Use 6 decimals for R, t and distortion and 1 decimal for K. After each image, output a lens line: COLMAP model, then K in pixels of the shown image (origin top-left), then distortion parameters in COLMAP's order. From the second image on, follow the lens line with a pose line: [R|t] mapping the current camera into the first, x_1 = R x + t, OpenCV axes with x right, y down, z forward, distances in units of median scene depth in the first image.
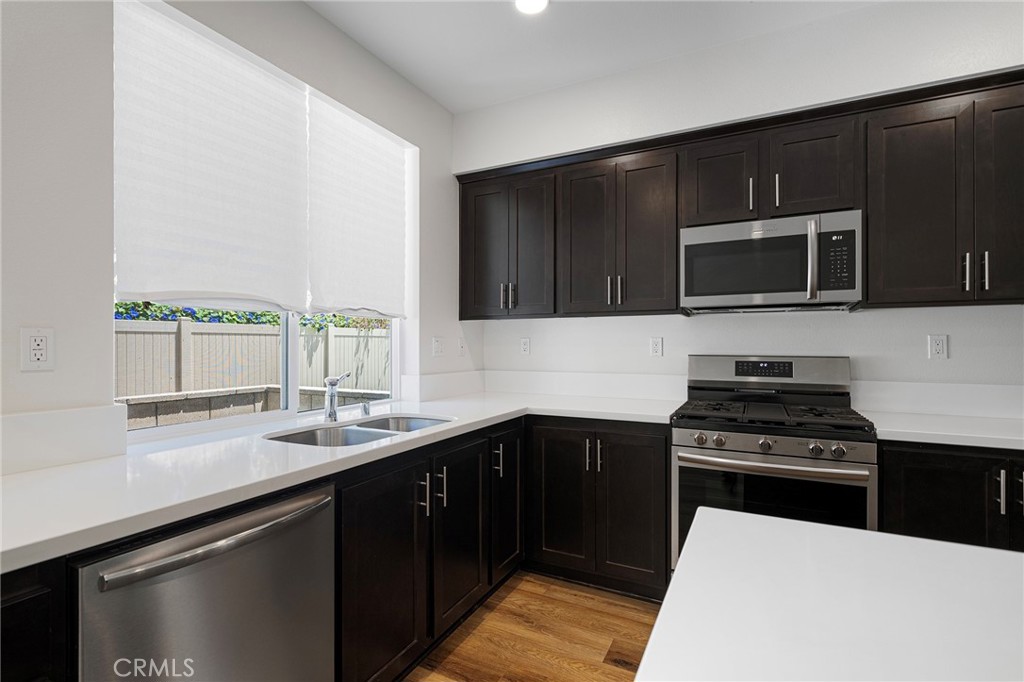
lens RADIAL K [[476.3, 0, 509.1], [0, 476.3, 347.4], [0, 0, 1]] dist [-0.002392, -0.000501]
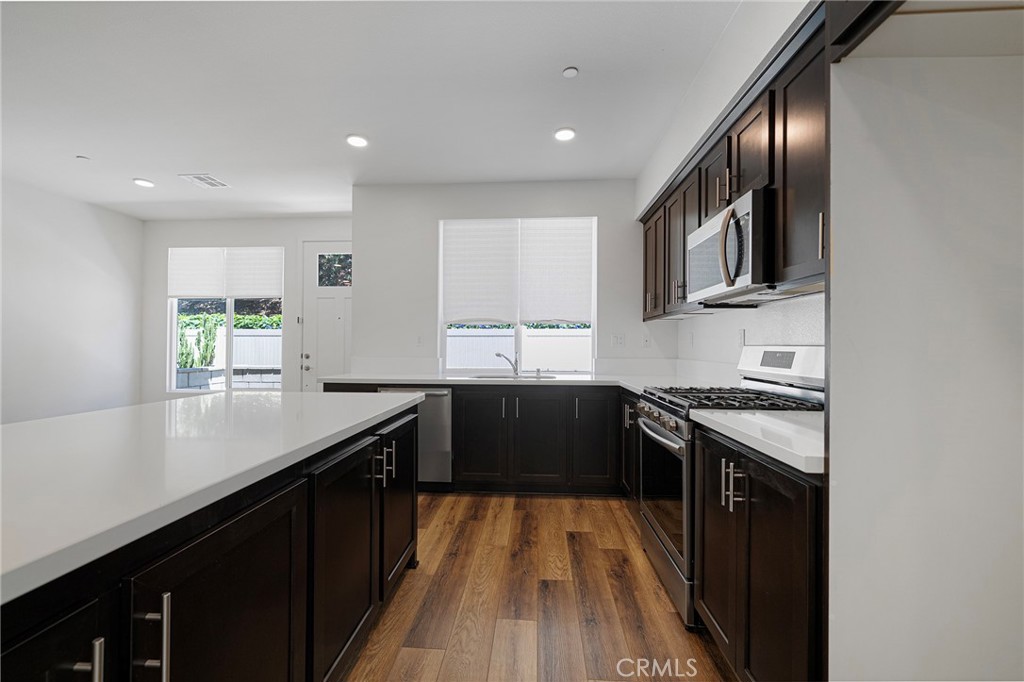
lens RADIAL K [[420.5, 0, 510.4], [0, 420.5, 340.1], [0, 0, 1]] dist [-0.007228, 0.000094]
pose [[0.403605, -0.011053, -0.914866, 1.116916], [-0.007762, 0.999850, -0.015504, 0.025564], [0.914900, 0.013359, 0.403459, 0.185245]]
